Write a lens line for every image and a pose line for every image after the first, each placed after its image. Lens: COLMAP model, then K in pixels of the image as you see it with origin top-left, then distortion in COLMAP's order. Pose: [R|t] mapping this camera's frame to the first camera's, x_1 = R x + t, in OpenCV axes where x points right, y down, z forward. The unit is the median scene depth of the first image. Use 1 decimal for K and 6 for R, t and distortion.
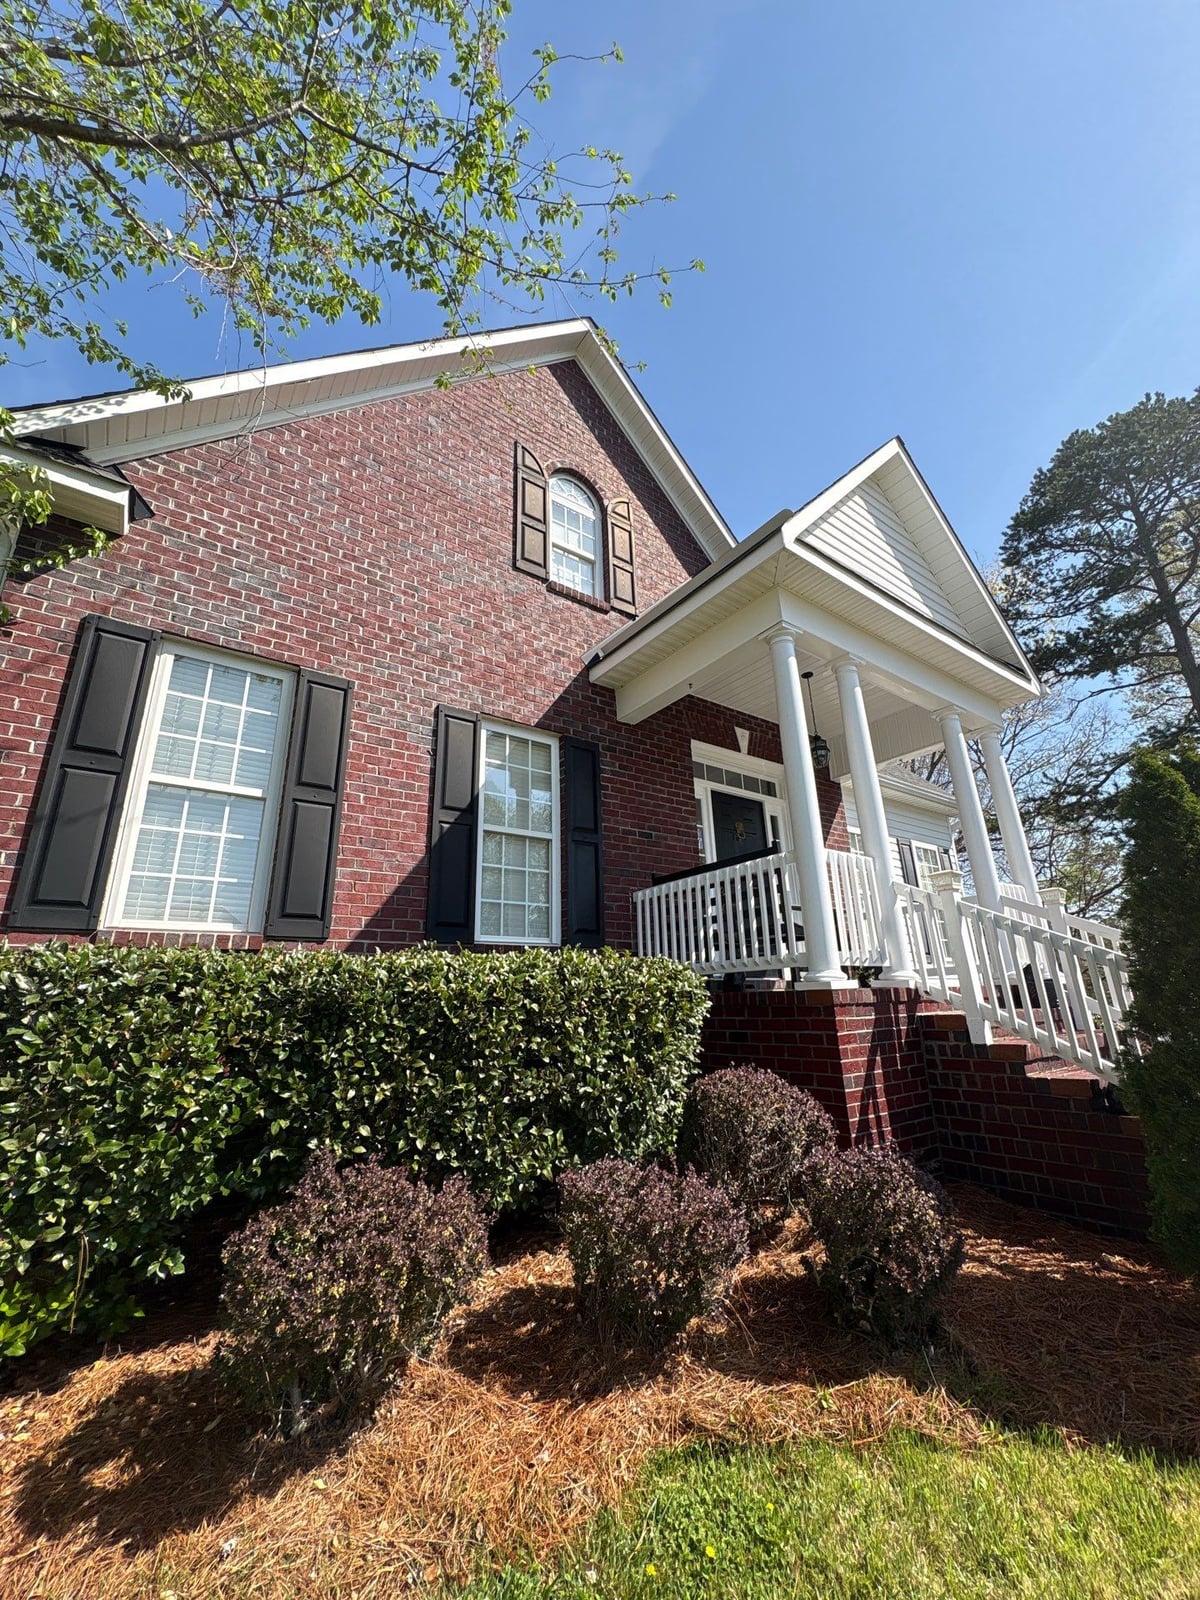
lens RADIAL K [[637.7, 0, 601.0], [0, 637.7, 804.7], [0, 0, 1]] dist [-0.002975, 0.000476]
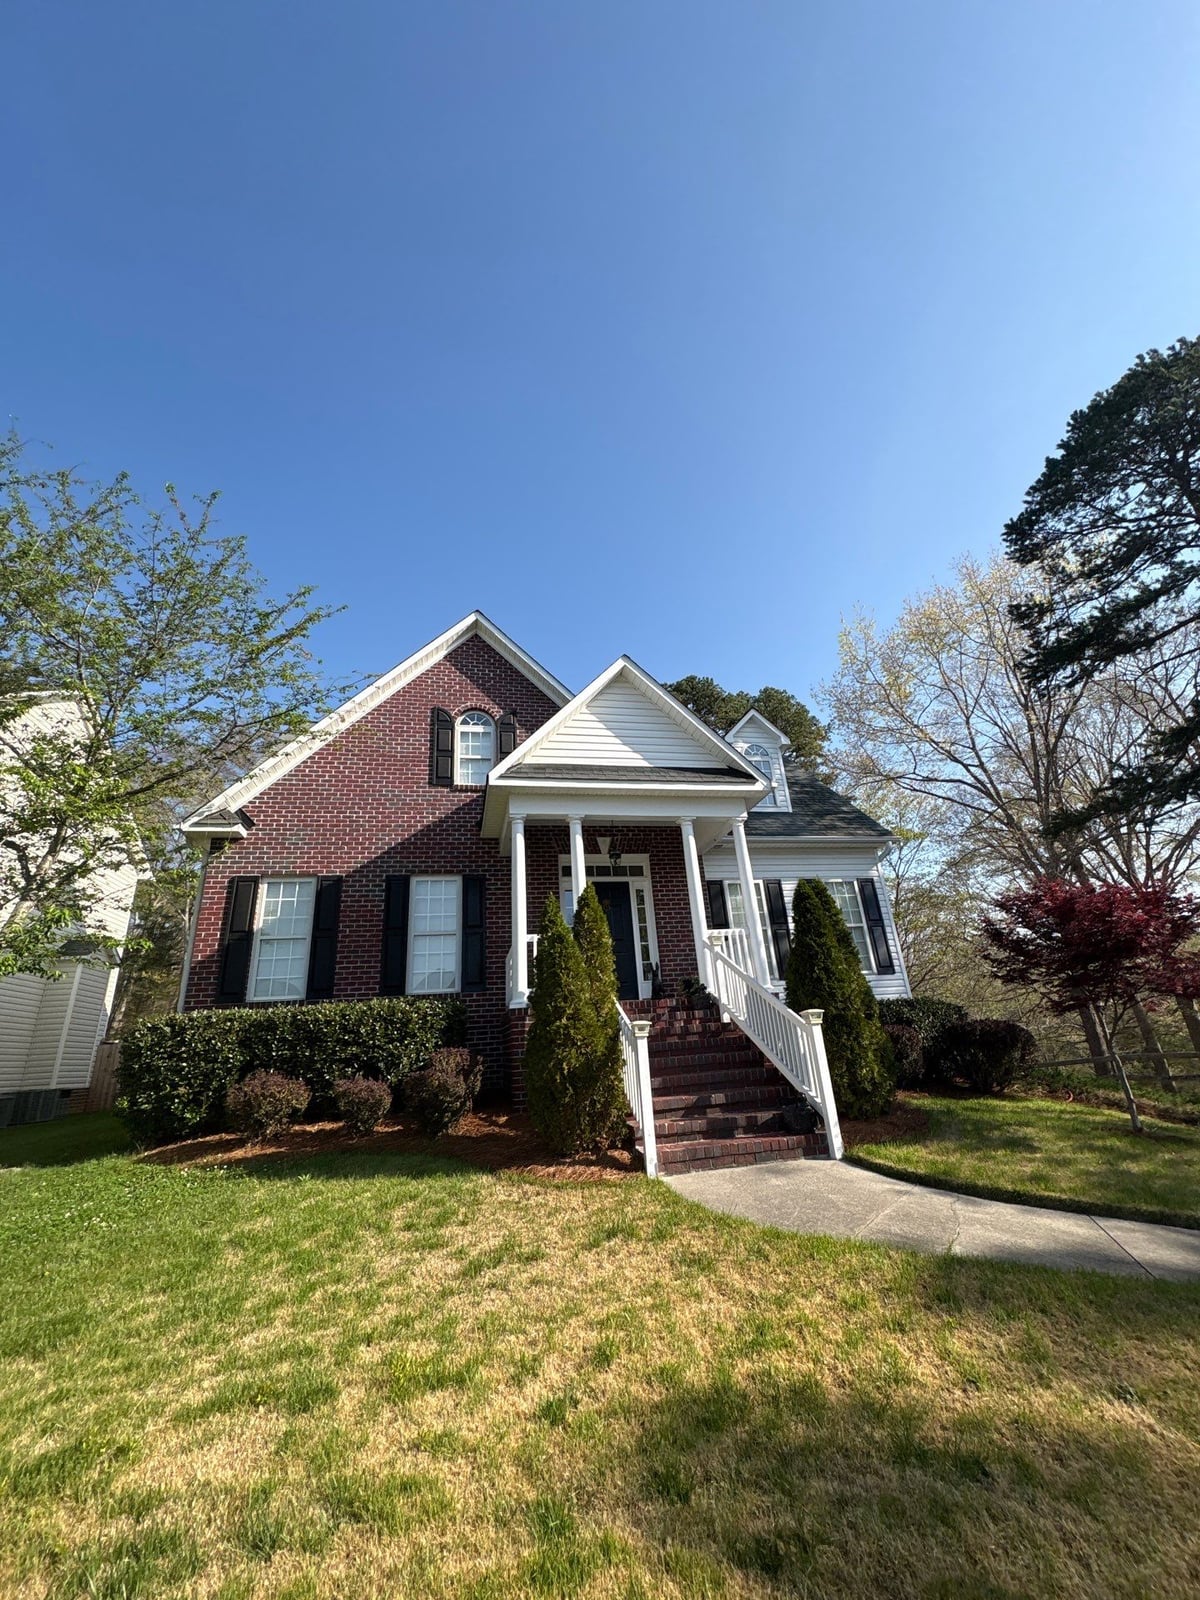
lens RADIAL K [[637.7, 0, 601.0], [0, 637.7, 804.7], [0, 0, 1]] dist [-0.002975, 0.000476]
pose [[0.915118, -0.174484, -0.363476, 1.286591], [0.159328, 0.984631, -0.071527, -0.141709], [0.370370, 0.007544, 0.928854, -0.698284]]
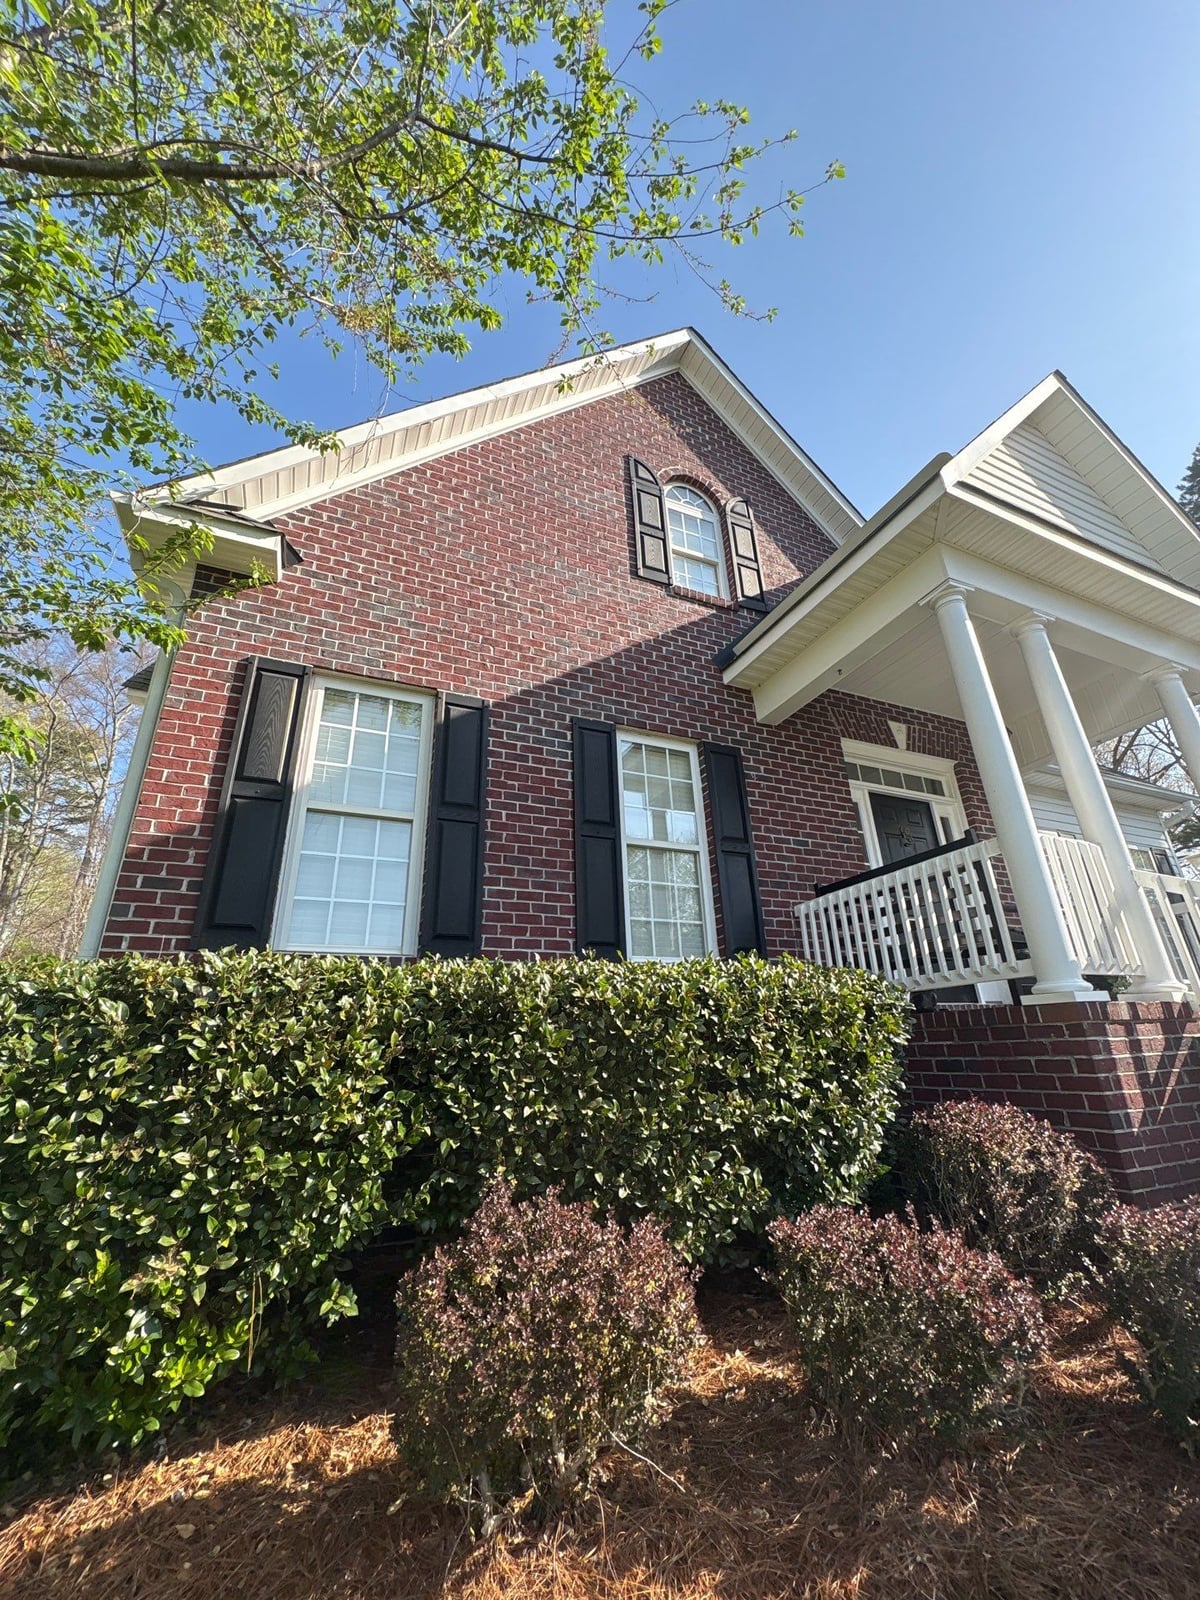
lens RADIAL K [[643.6, 0, 600.0], [0, 643.6, 800.0], [0, 0, 1]] dist [-0.001942, 0.000202]
pose [[0.979294, -0.080109, -0.185919, -0.046780], [0.066620, 0.994748, -0.077708, 0.053076], [0.191168, 0.063714, 0.979487, 0.066599]]
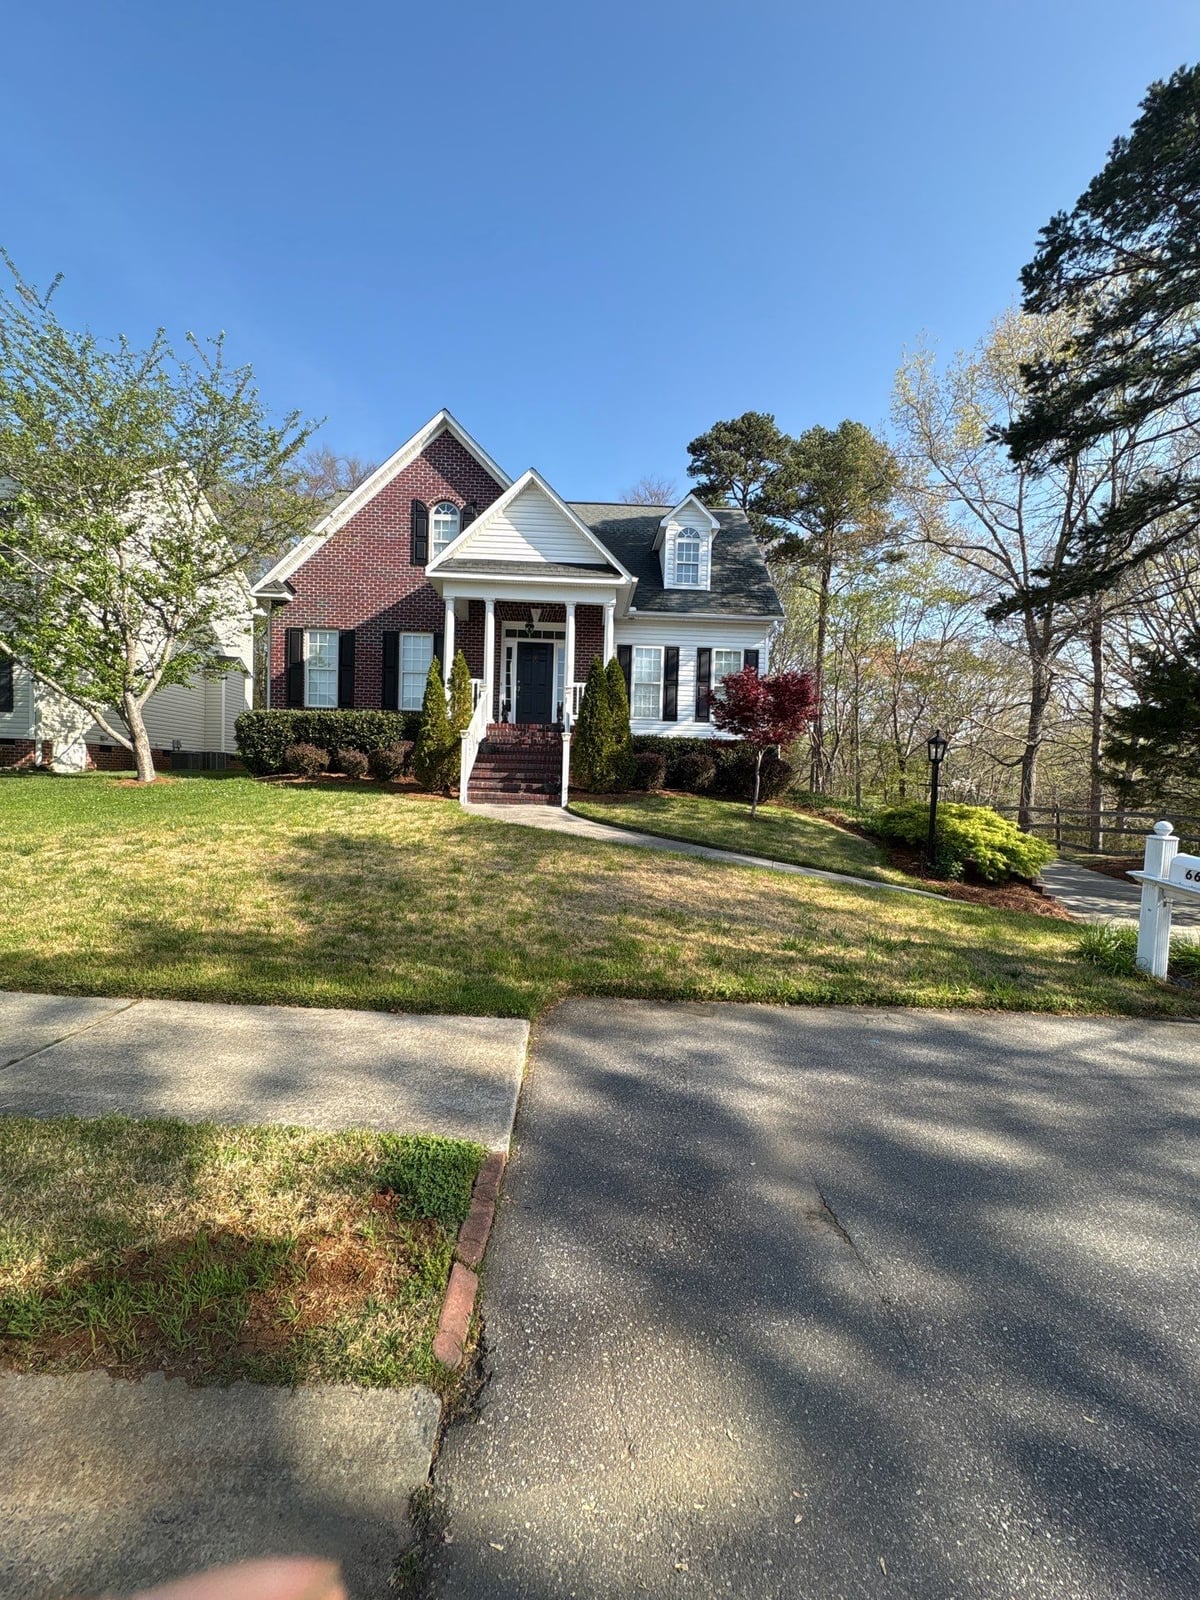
lens RADIAL K [[637.7, 0, 601.0], [0, 637.7, 804.7], [0, 0, 1]] dist [-0.002975, 0.000476]
pose [[0.833452, 0.073447, -0.547689, 2.594206], [0.115790, 0.945913, 0.303054, -0.197206], [0.540325, -0.315998, 0.779868, -1.167026]]
